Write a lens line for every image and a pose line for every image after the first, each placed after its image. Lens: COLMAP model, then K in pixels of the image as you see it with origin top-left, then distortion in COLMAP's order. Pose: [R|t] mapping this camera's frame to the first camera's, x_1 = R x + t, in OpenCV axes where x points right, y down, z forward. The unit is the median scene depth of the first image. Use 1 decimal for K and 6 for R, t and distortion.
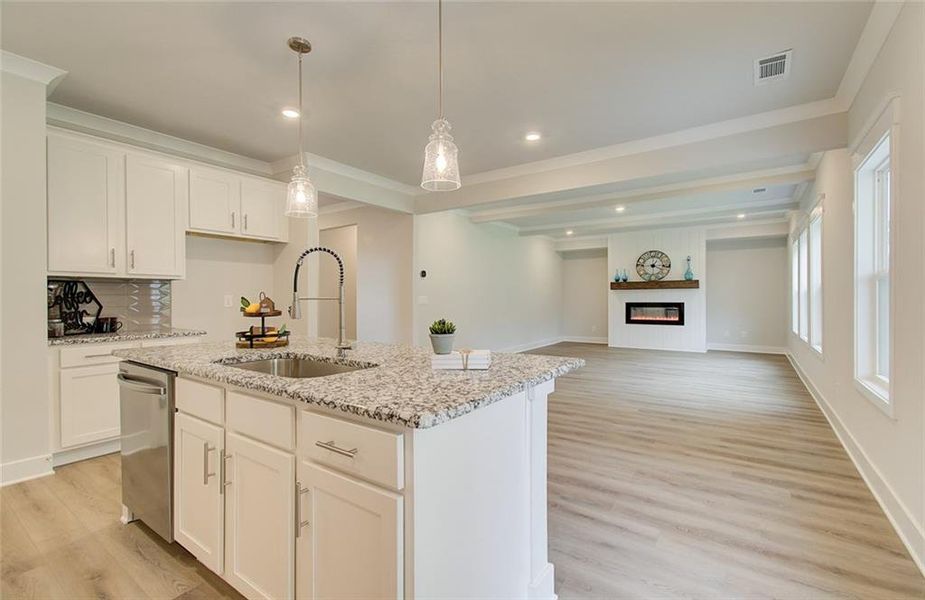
lens RADIAL K [[408.2, 0, 450.6], [0, 408.2, 302.7], [0, 0, 1]] dist [-0.001512, 0.000457]
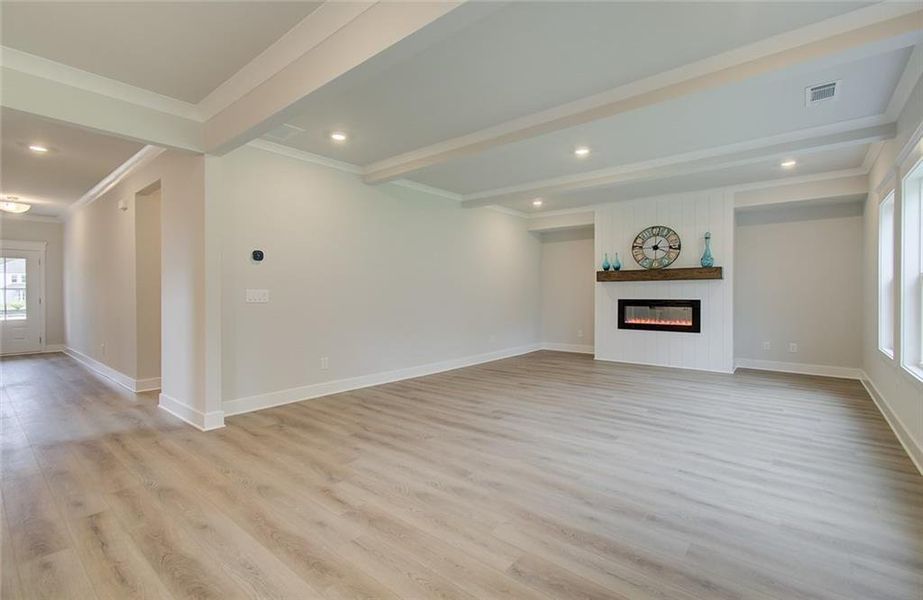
lens RADIAL K [[407.3, 0, 449.6], [0, 407.3, 302.7], [0, 0, 1]] dist [-0.001512, 0.000457]
pose [[0.996792, 0.002417, -0.080003, 0.201630], [-0.001324, 0.999905, 0.013710, -0.004589], [0.080028, -0.013560, 0.996700, 0.275454]]
